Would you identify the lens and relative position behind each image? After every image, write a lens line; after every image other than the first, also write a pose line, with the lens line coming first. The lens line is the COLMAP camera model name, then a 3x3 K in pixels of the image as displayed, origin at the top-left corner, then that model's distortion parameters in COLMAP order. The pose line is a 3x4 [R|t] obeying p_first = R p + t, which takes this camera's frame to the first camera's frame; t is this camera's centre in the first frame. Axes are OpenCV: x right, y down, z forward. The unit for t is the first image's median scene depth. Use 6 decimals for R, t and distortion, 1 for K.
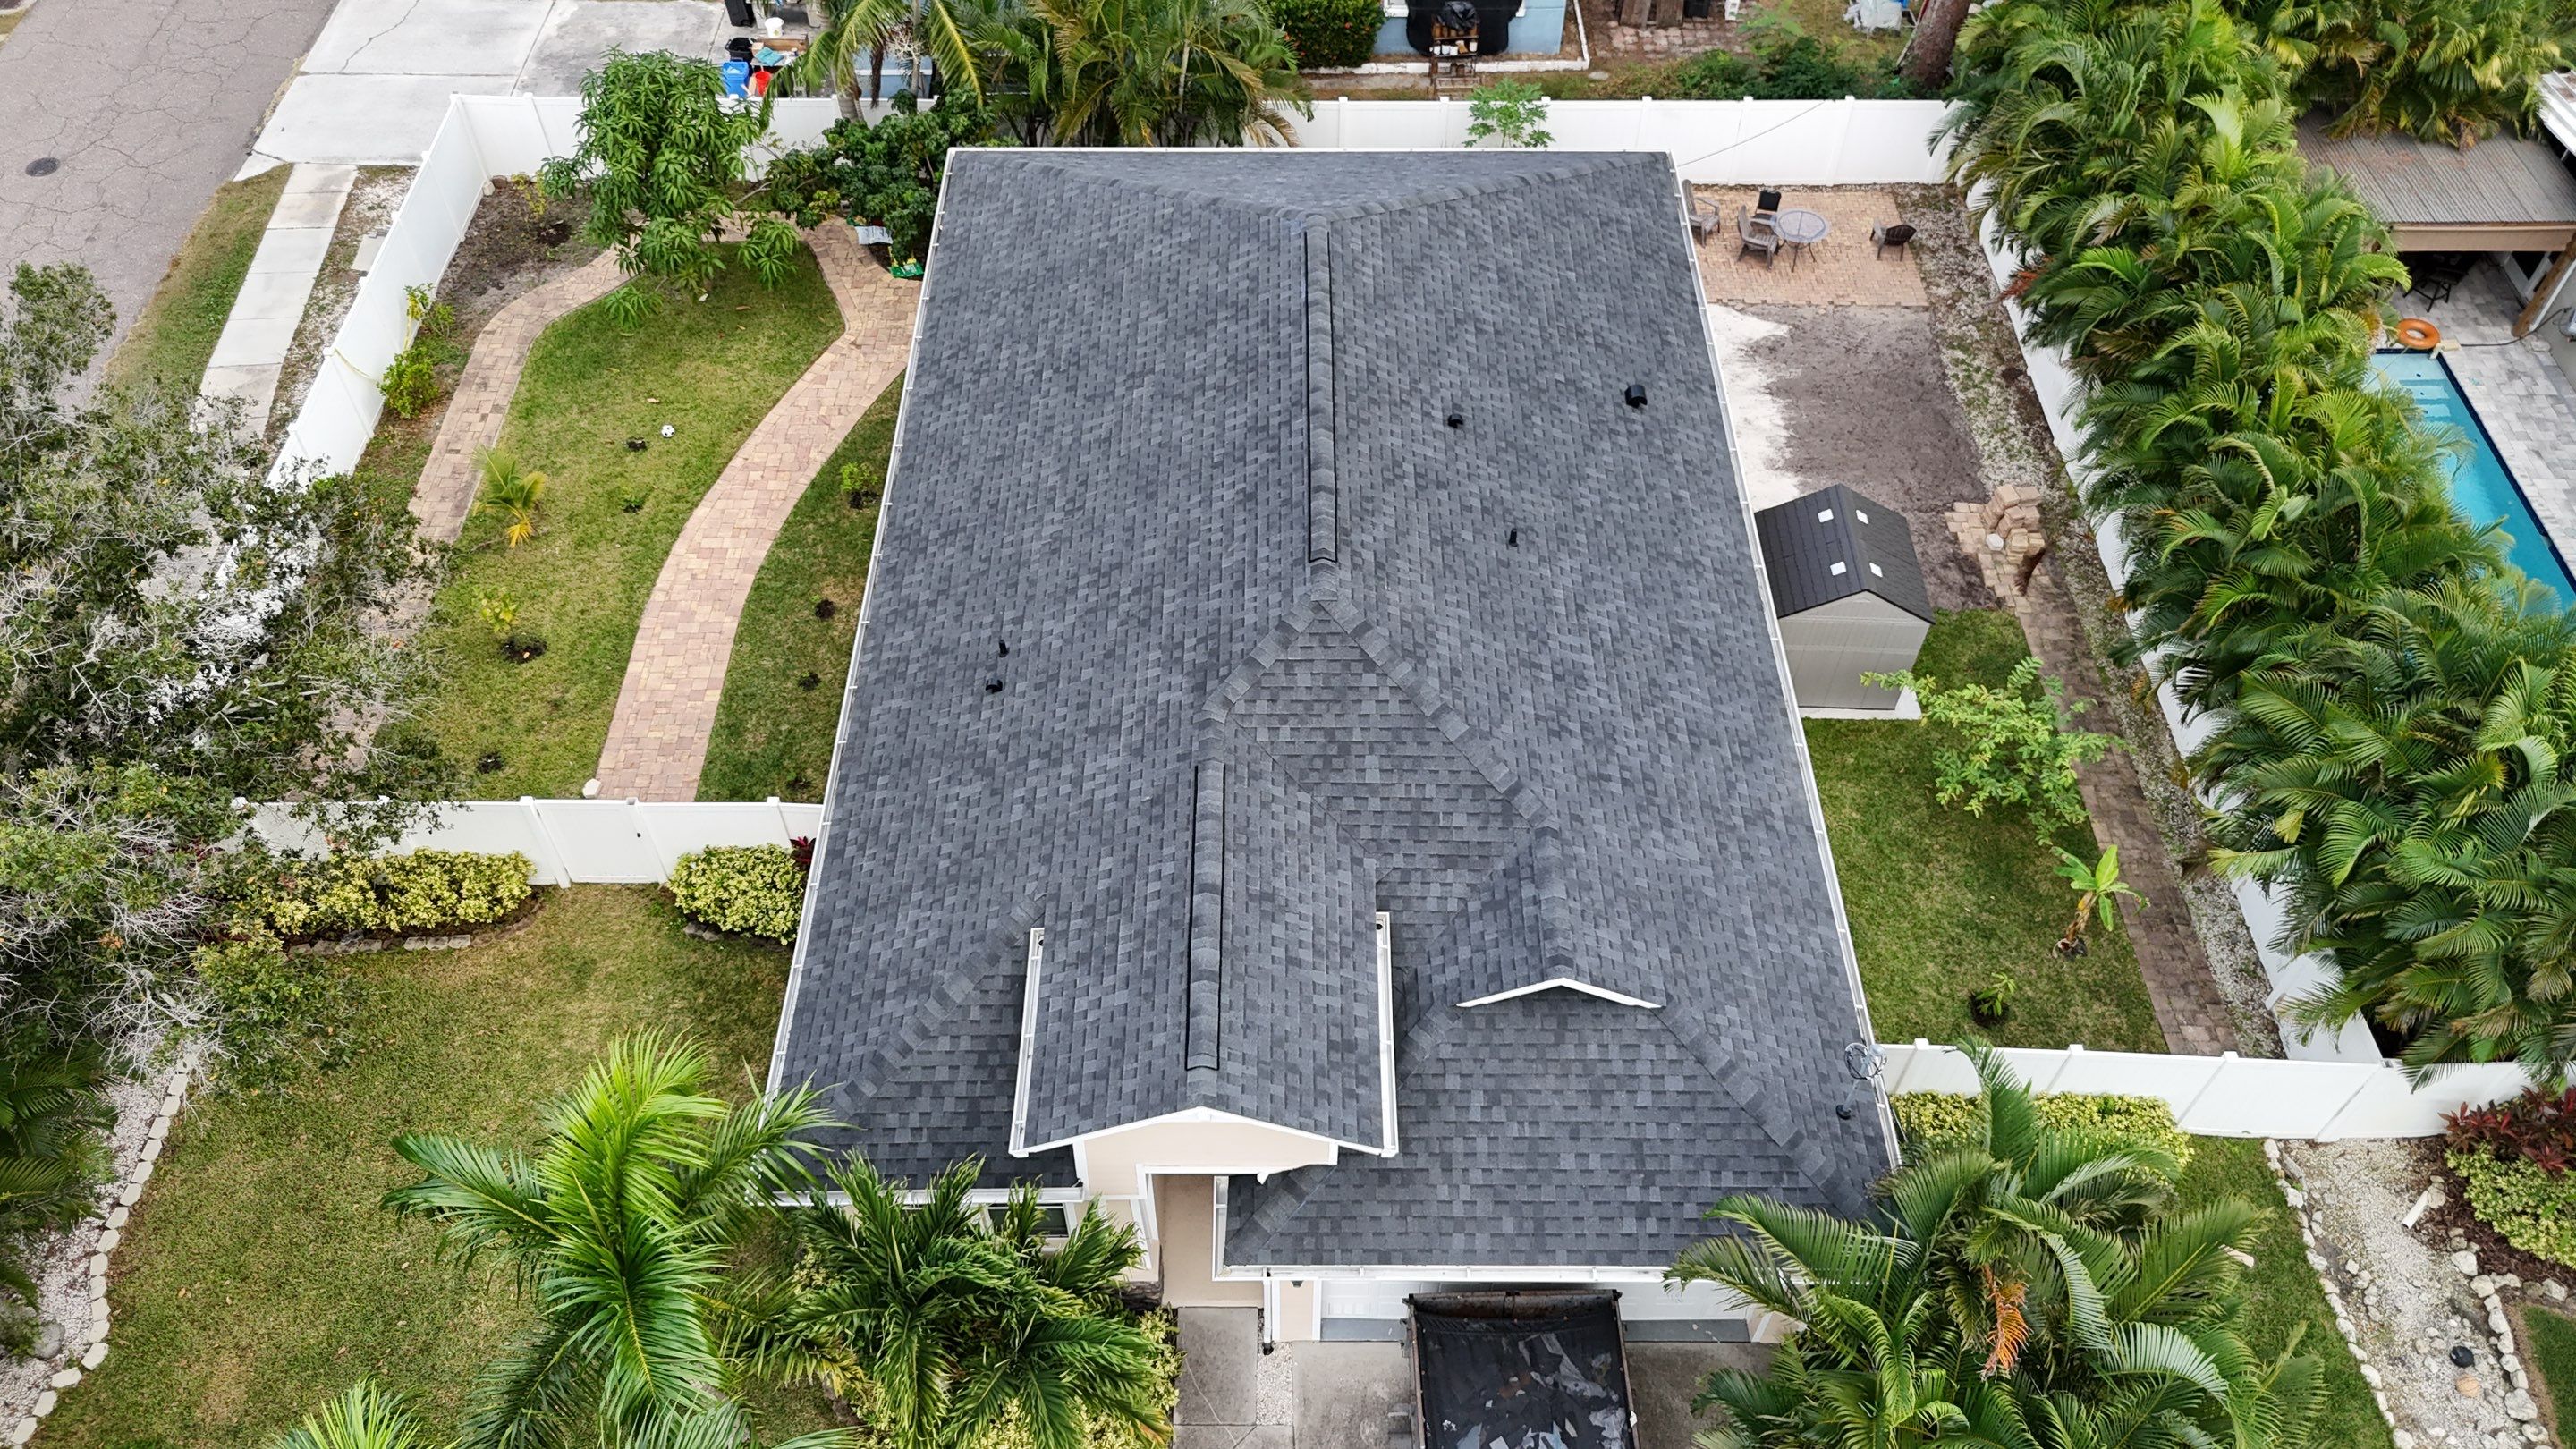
lens RADIAL K [[1895.5, 0, 1285.2], [0, 1895.5, 724.0], [0, 0, 1]] dist [0.073430, -0.078861]
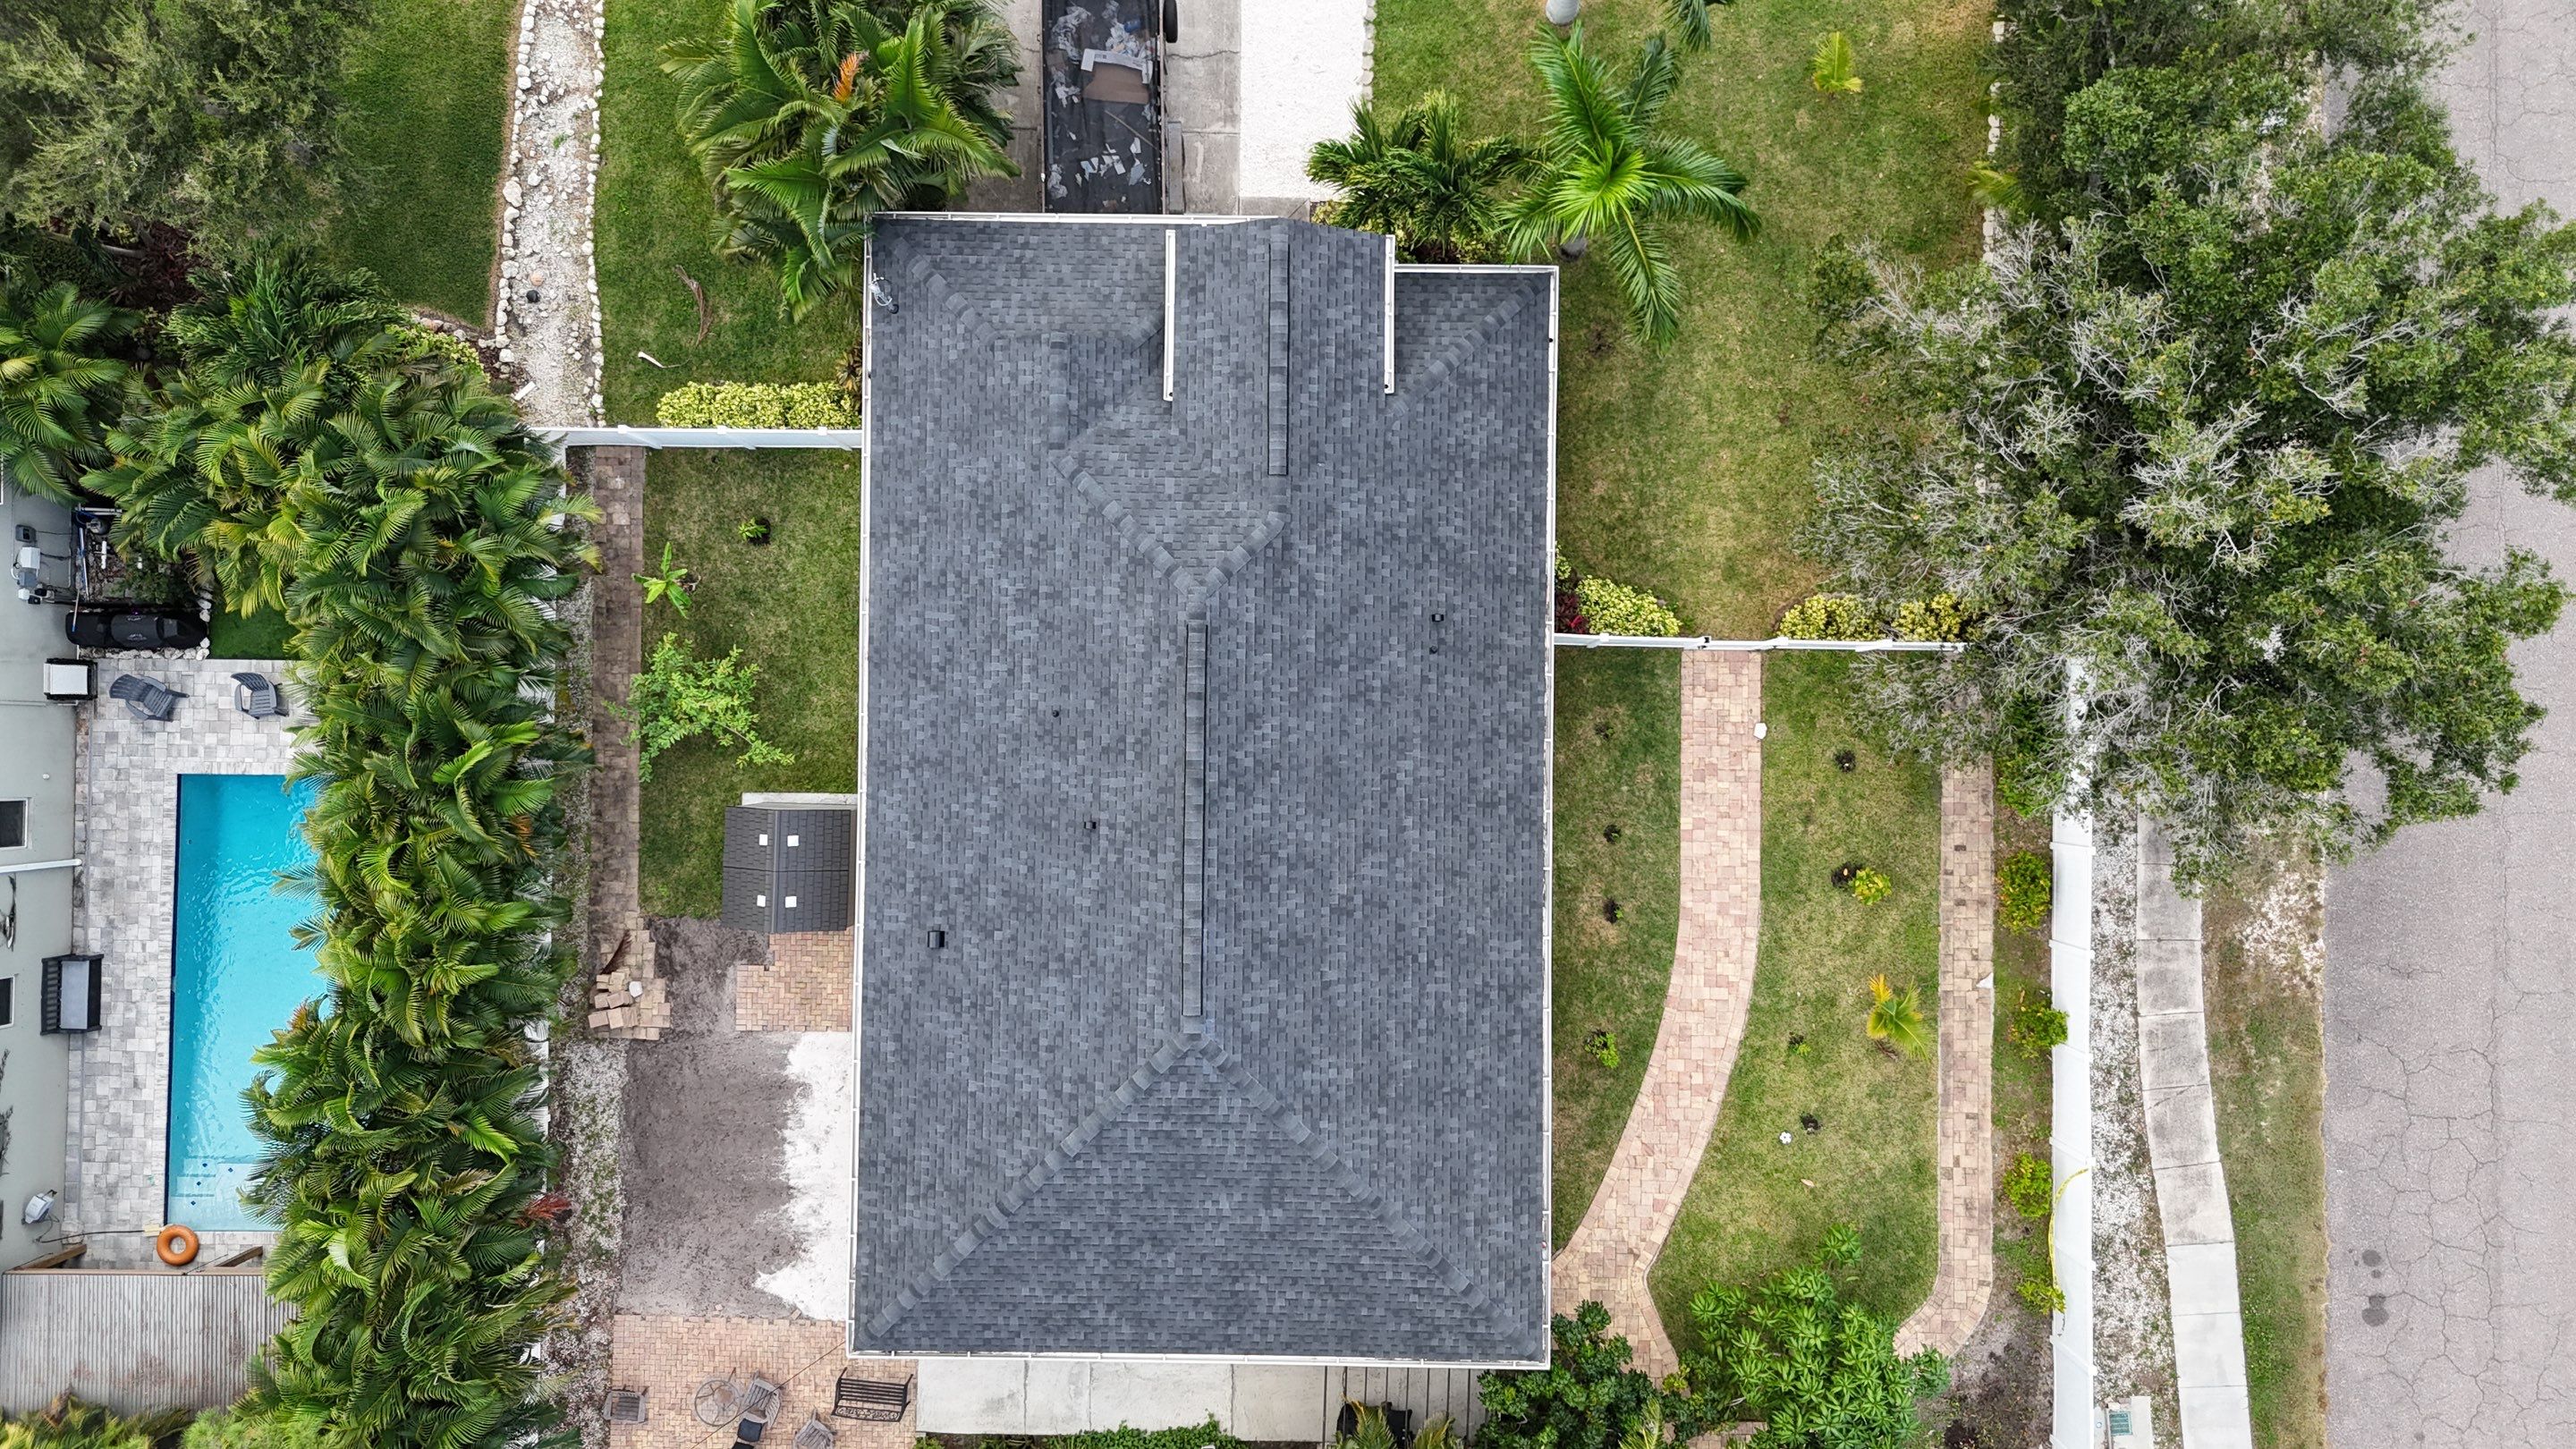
lens RADIAL K [[1895.5, 0, 1287.9], [0, 1895.5, 709.6], [0, 0, 1]] dist [0.073430, -0.078861]
pose [[-0.999843, -0.011709, 0.013316, -0.066334], [0.017571, -0.755051, 0.655431, -1.047923], [0.002380, 0.655562, 0.755138, -0.009692]]
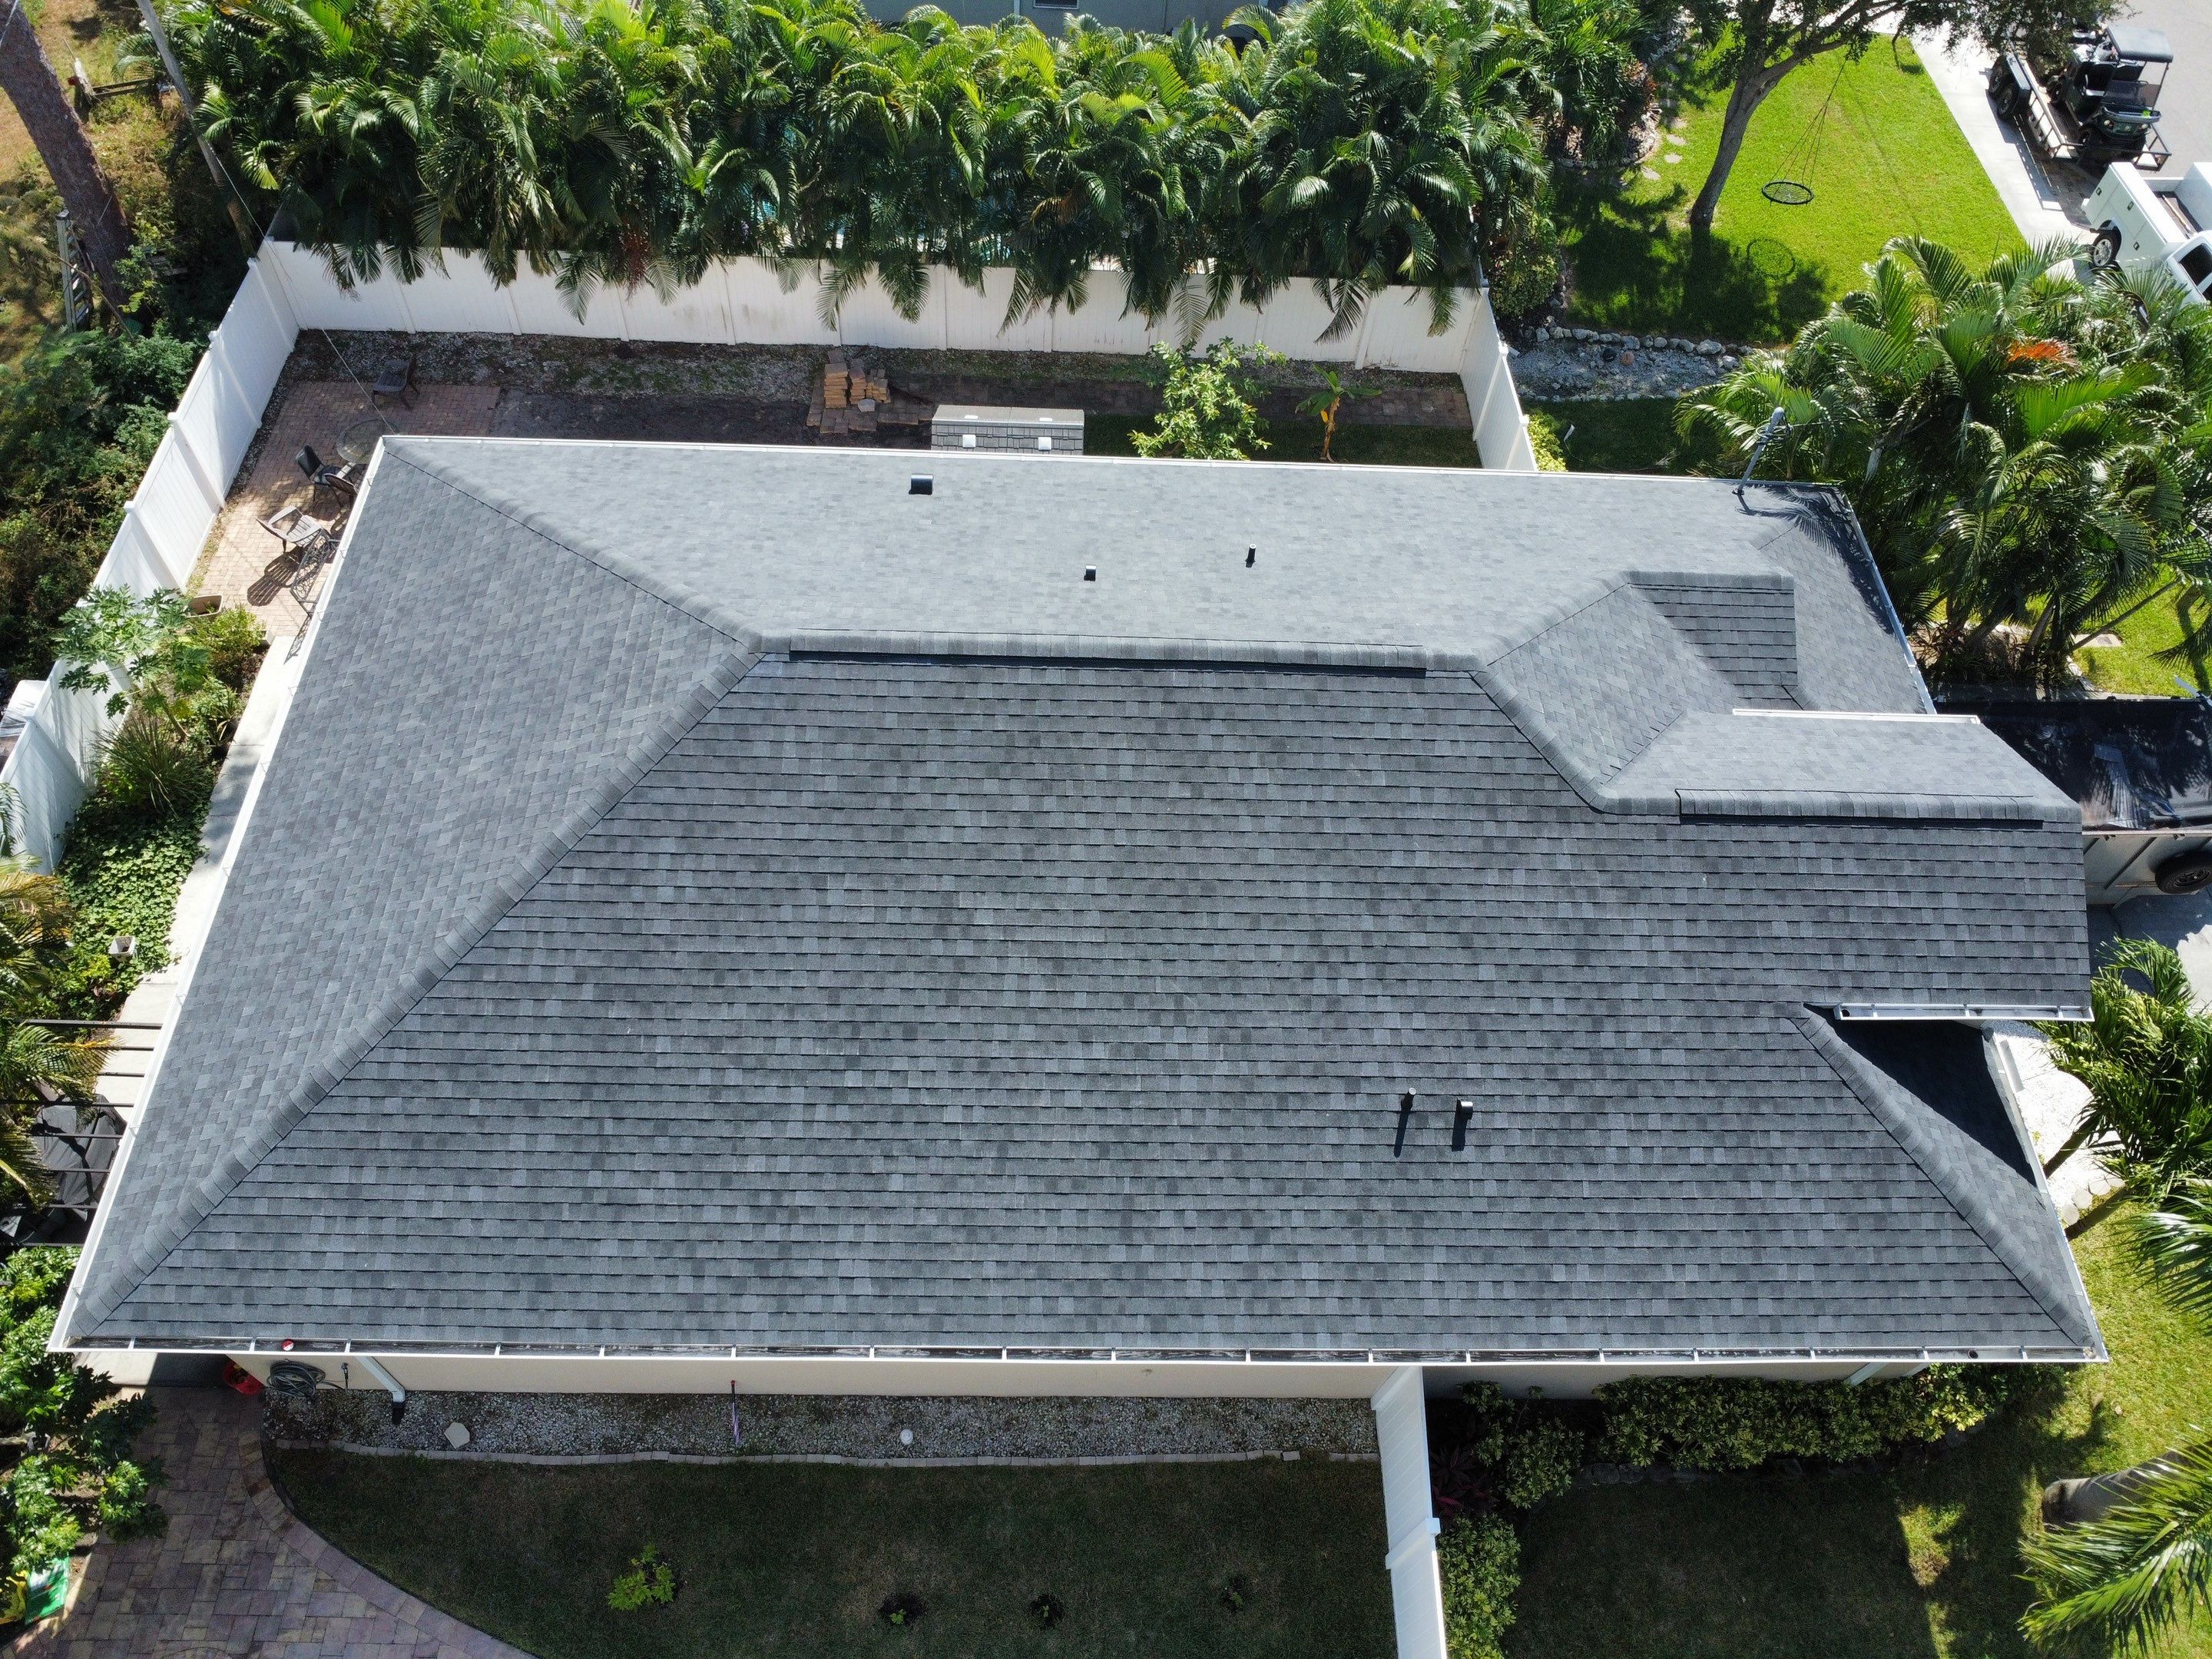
lens RADIAL K [[1601.6, 0, 1093.9], [0, 1601.6, 825.9], [0, 0, 1]] dist [-0.036313, 0.004699]
pose [[-0.009214, -0.816000, 0.577978, -0.462322], [0.734888, 0.386449, 0.557312, -0.573838], [-0.678126, 0.429884, 0.596108, 0.704620]]
